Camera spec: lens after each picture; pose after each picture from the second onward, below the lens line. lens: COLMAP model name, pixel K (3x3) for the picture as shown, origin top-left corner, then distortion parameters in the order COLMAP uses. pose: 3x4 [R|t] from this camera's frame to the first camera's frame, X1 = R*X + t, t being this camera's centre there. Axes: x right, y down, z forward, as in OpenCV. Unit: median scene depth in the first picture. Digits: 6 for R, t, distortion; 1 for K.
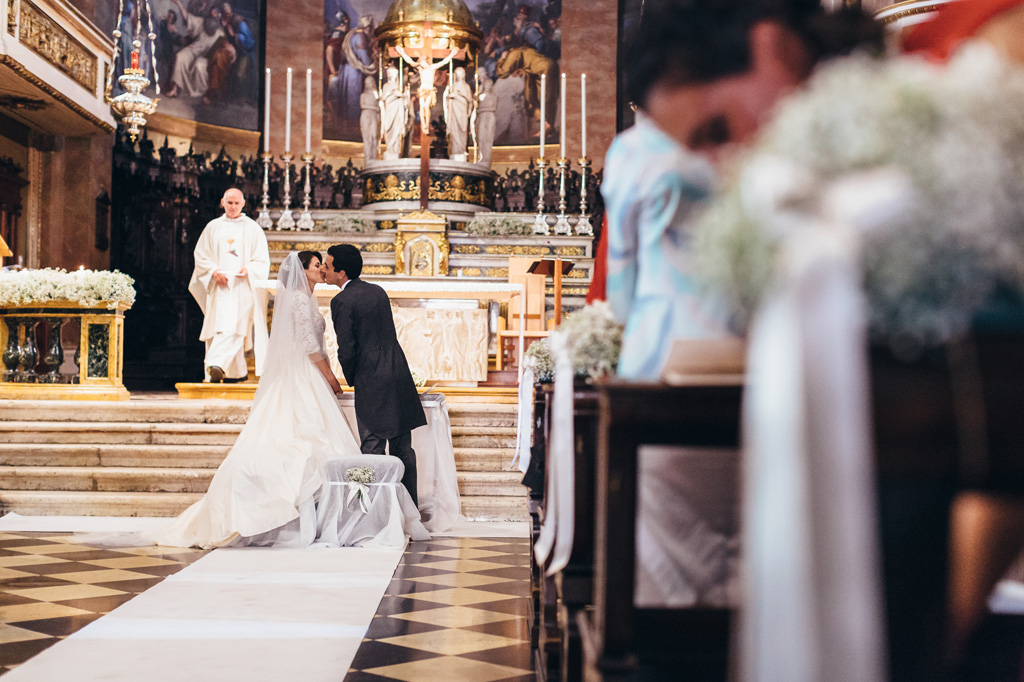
lens RADIAL K [[1478.3, 0, 512.0], [0, 1478.3, 341.0], [0, 0, 1]] dist [0.005880, 0.005638]
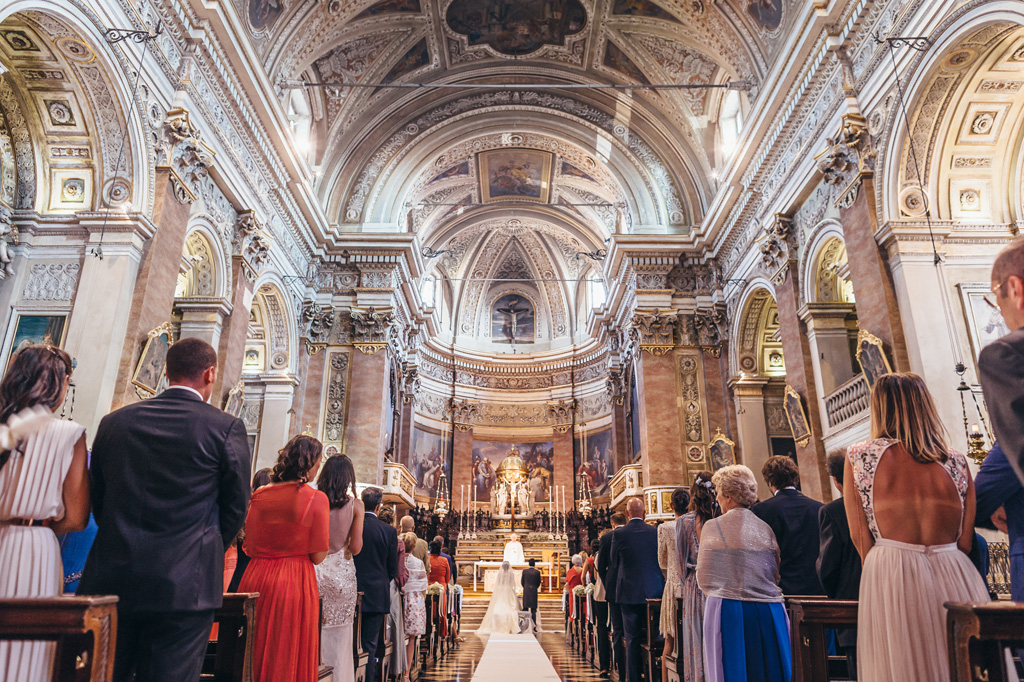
lens RADIAL K [[707.7, 0, 512.0], [0, 707.7, 341.0], [0, 0, 1]] dist [-0.000423, -0.000039]
pose [[0.999902, -0.010362, -0.009379, -0.041886], [0.007039, 0.953100, -0.302573, -0.021454], [0.012075, 0.302477, 0.953080, -0.500976]]
